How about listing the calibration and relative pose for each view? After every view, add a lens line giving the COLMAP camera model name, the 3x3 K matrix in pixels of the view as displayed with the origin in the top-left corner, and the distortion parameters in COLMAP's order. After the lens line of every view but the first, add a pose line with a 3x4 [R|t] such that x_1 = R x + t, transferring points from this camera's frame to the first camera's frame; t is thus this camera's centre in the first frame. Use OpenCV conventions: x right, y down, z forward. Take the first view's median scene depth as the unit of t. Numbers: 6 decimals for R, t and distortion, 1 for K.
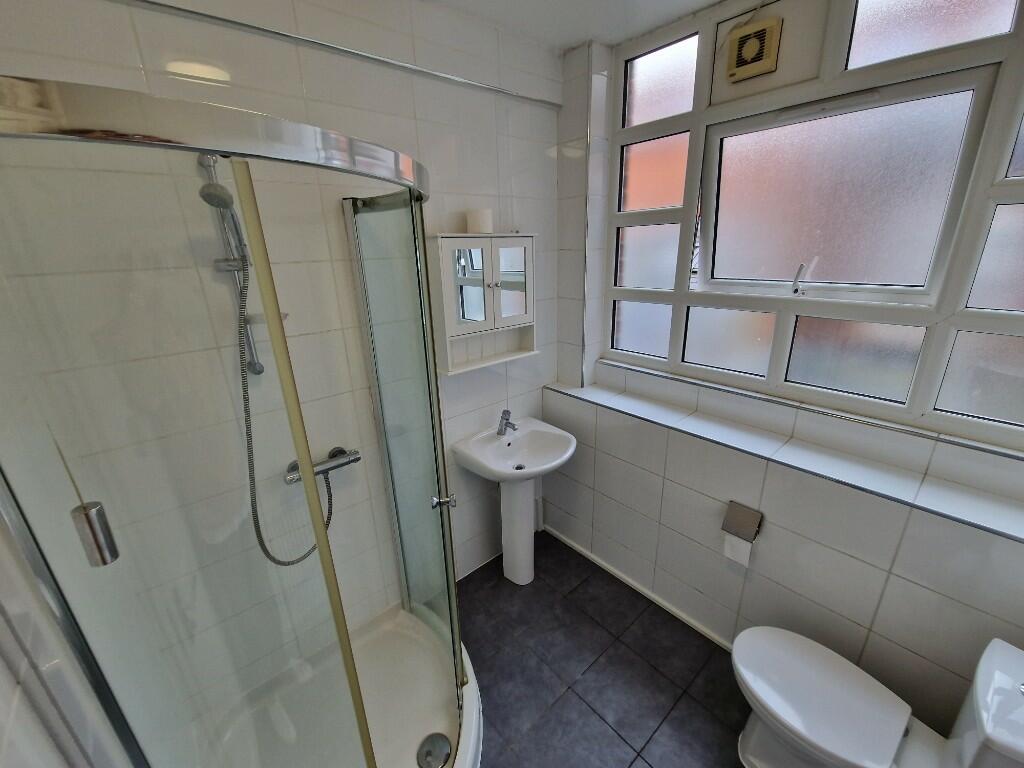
lens RADIAL K [[419.0, 0, 510.7], [0, 419.0, 388.8], [0, 0, 1]] dist [0.001600, -0.000534]
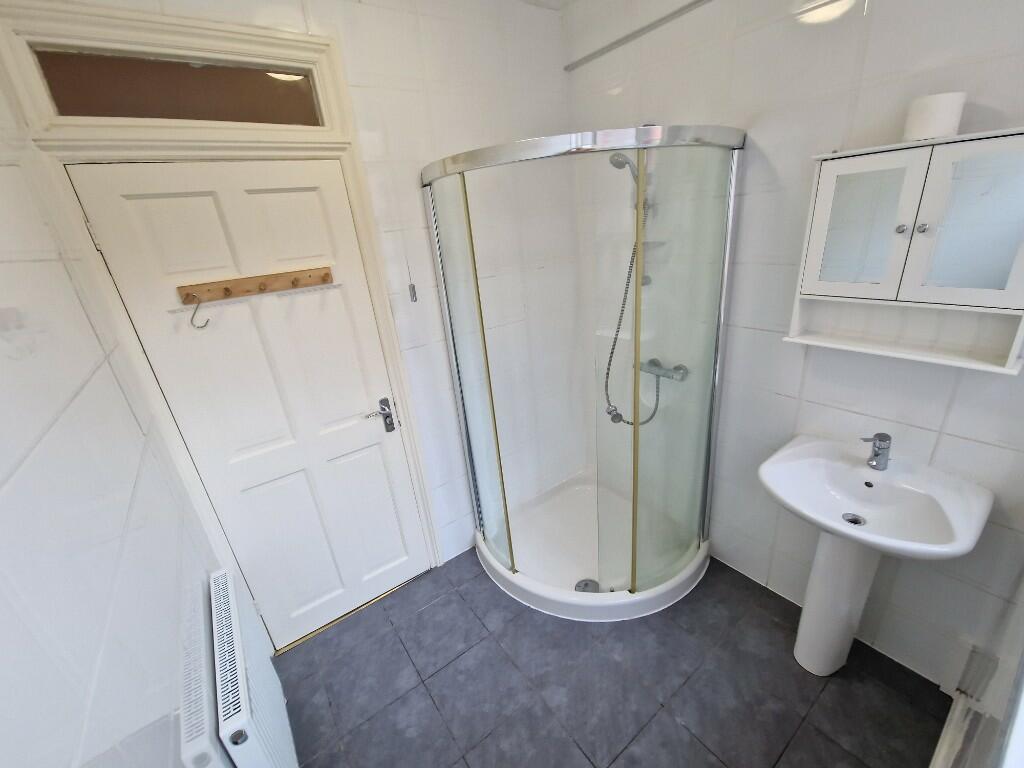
lens RADIAL K [[411.6, 0, 512.0], [0, 411.6, 384.0], [0, 0, 1]] dist [-0.001860, -0.000770]
pose [[-0.078875, 0.395400, -0.915116, 0.638300], [-0.227970, 0.886496, 0.402684, -0.151861], [0.970468, 0.240381, 0.020217, 0.471633]]
